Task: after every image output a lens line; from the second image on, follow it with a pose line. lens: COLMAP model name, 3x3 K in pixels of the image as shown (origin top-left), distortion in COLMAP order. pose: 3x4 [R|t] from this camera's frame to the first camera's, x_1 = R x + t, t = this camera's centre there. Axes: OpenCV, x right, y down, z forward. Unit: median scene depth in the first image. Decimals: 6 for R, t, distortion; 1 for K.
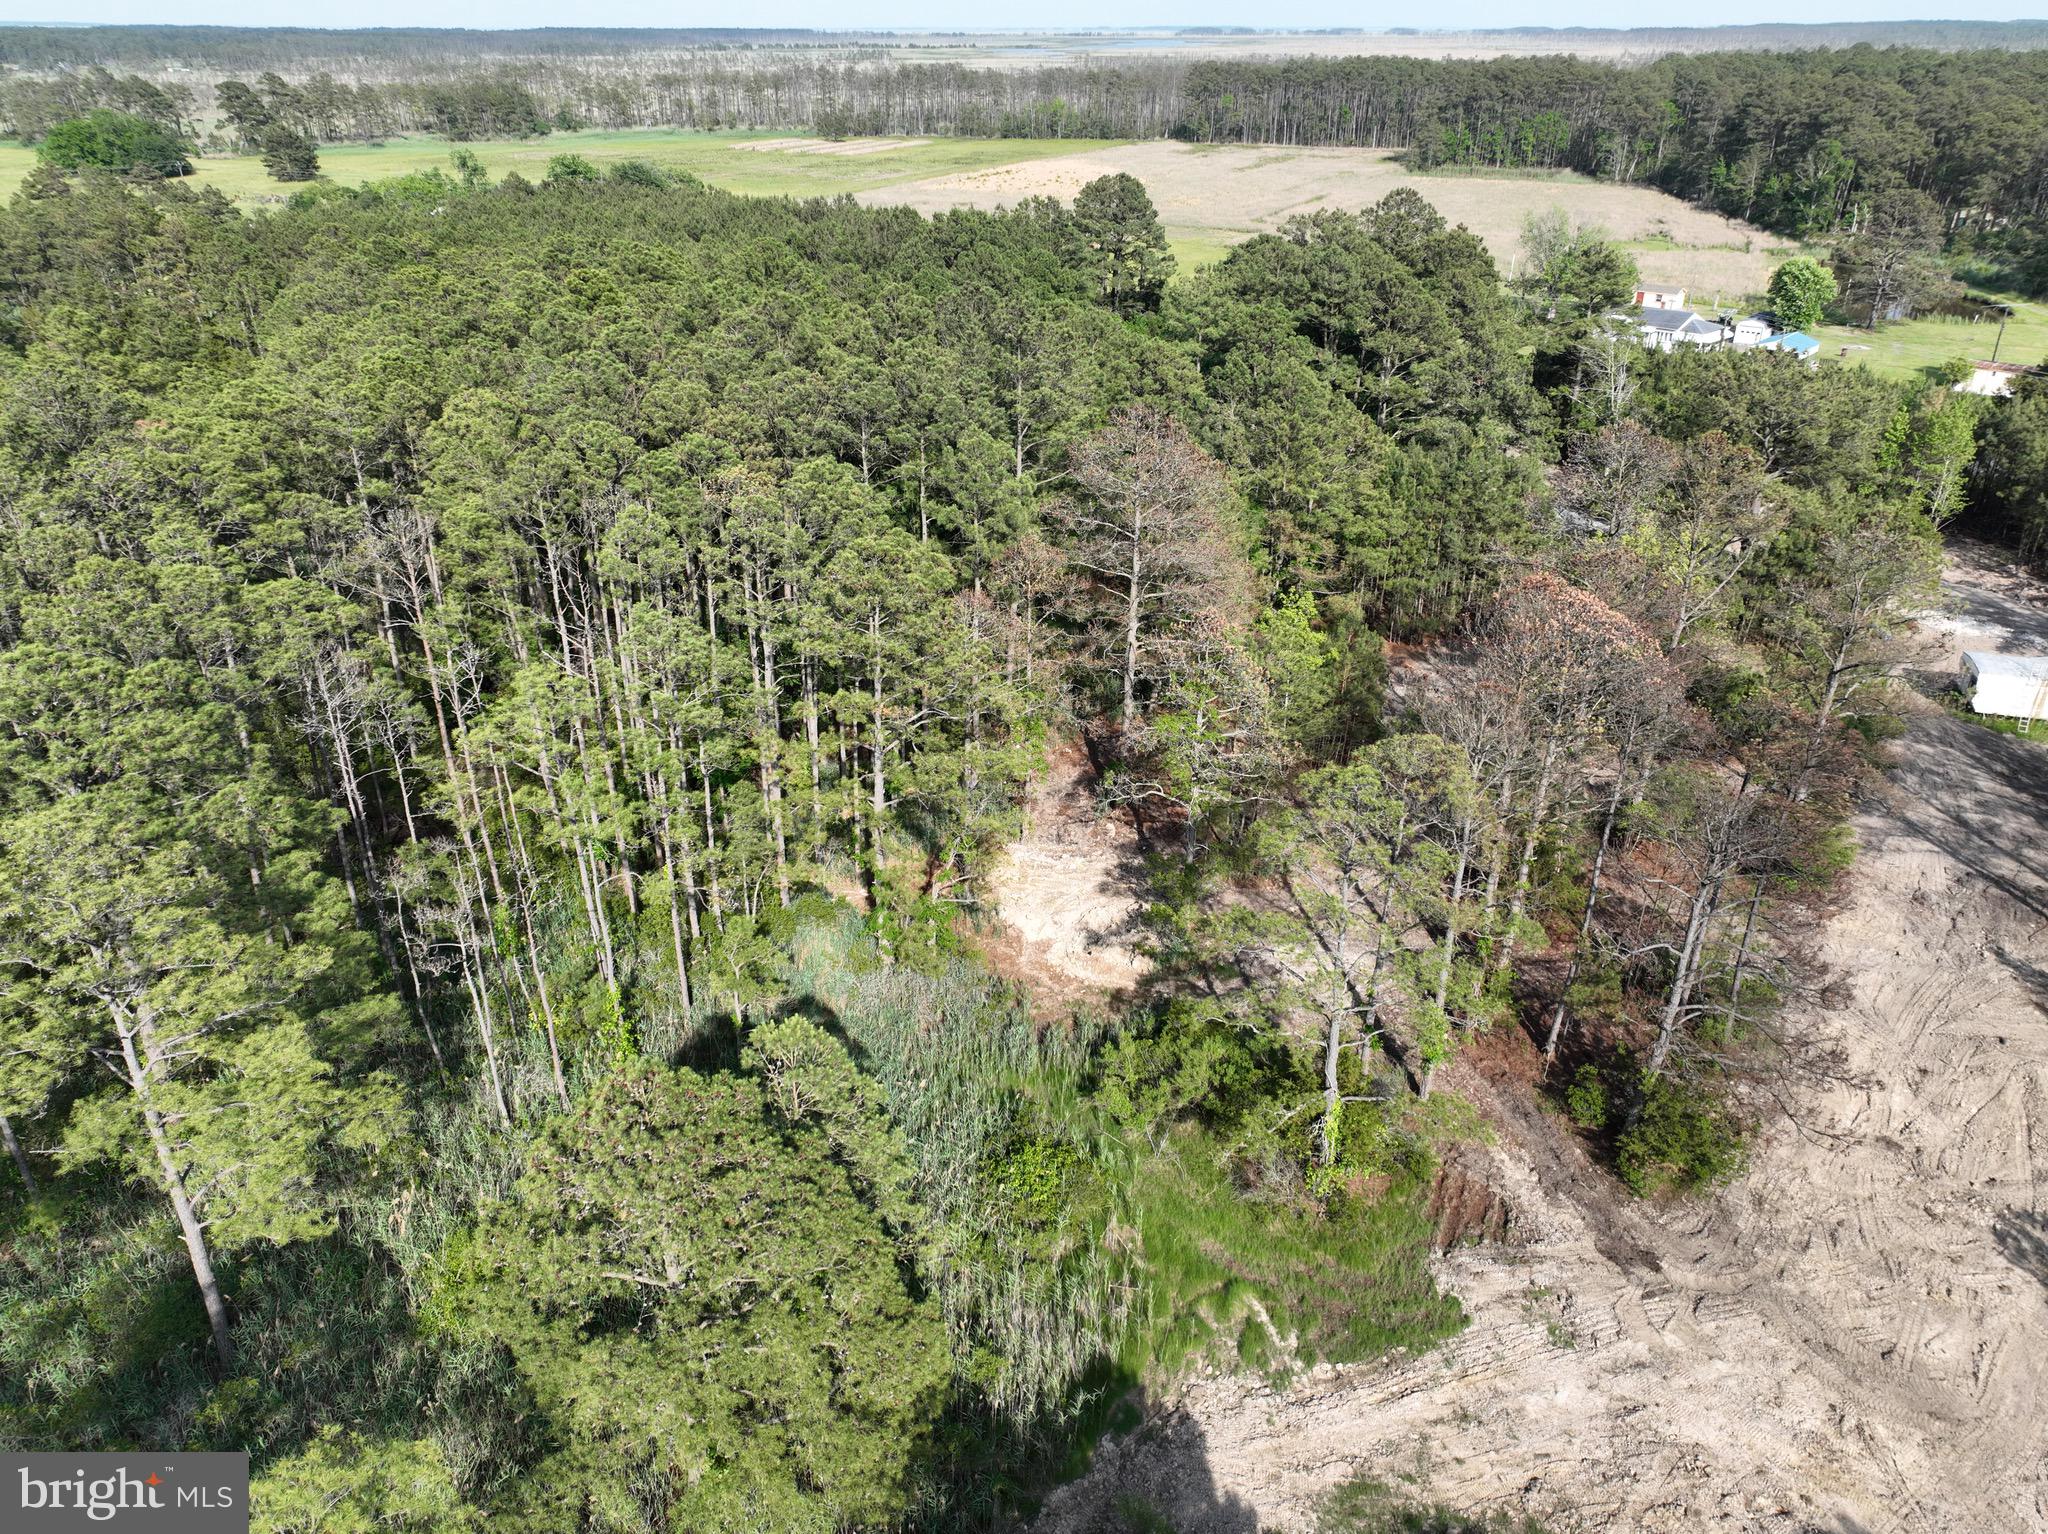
lens RADIAL K [[1437.4, 0, 1023.4], [0, 1437.4, 760.3], [0, 0, 1]] dist [-0.003896, 0.022751]
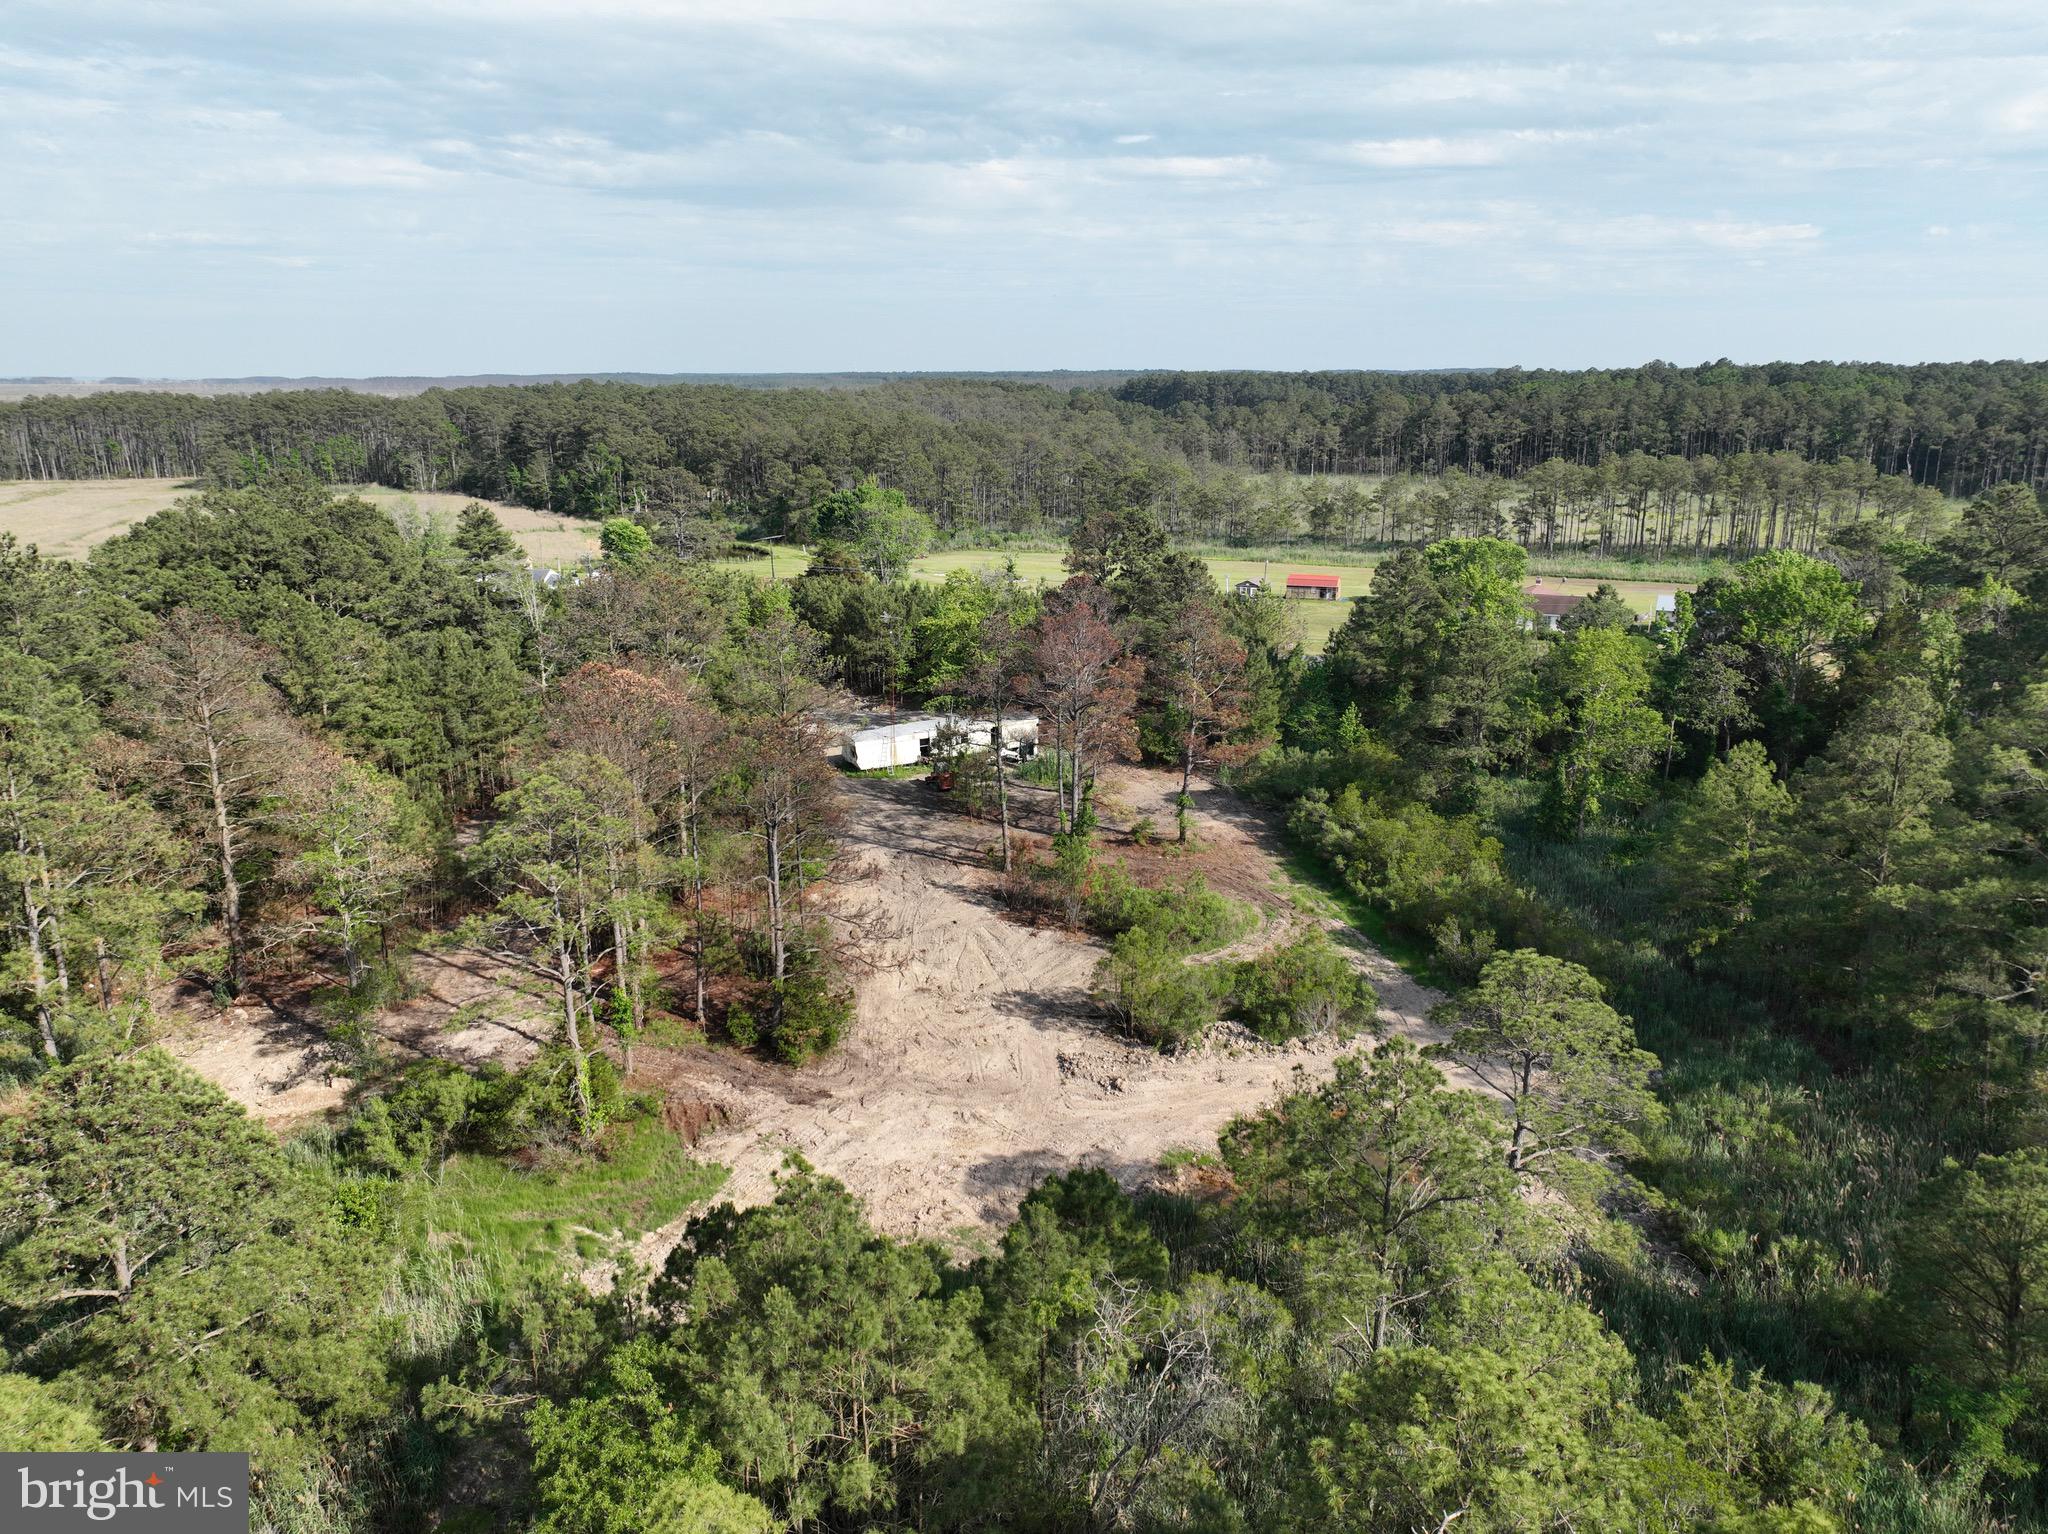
lens RADIAL K [[1437.4, 0, 1023.1], [0, 1437.4, 756.9], [0, 0, 1]] dist [-0.003896, 0.022751]
pose [[0.713397, -0.185120, 0.675866, -0.289917], [0.323643, 0.942491, -0.083467, 0.204048], [-0.621546, 0.278284, 0.732283, -0.220066]]
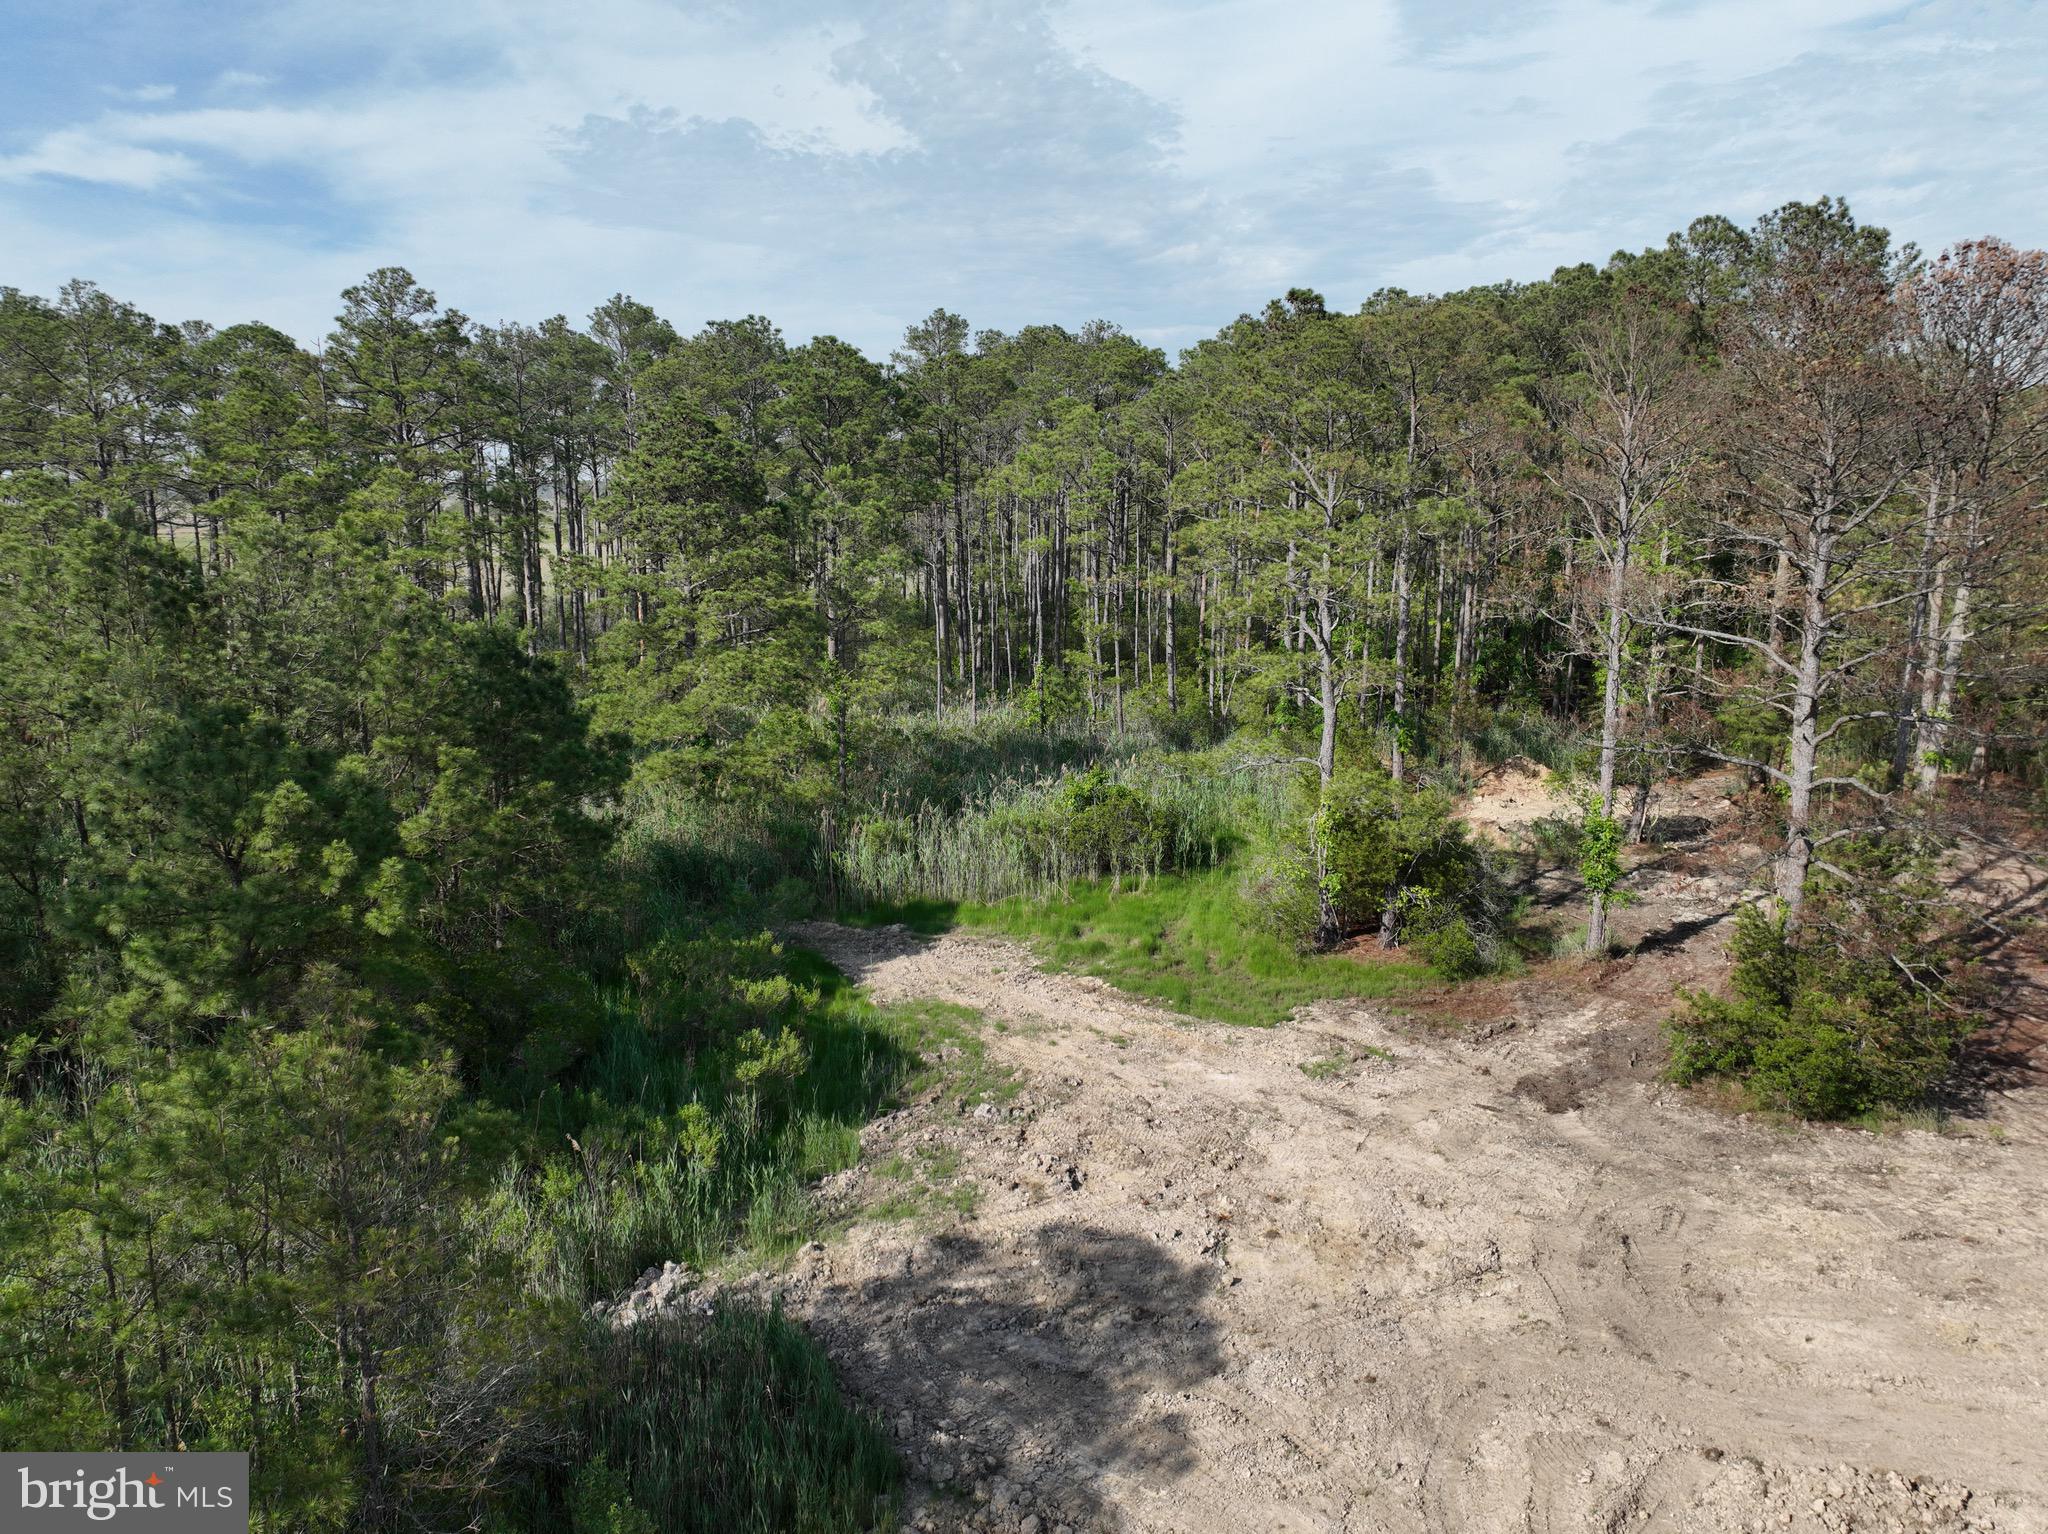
lens RADIAL K [[1437.4, 0, 1028.3], [0, 1437.4, 765.7], [0, 0, 1]] dist [-0.003896, 0.022751]
pose [[0.495144, 0.164684, -0.853060, 0.779839], [-0.390342, 0.919361, -0.049084, 0.311719], [0.776187, 0.357288, 0.519499, 0.408080]]
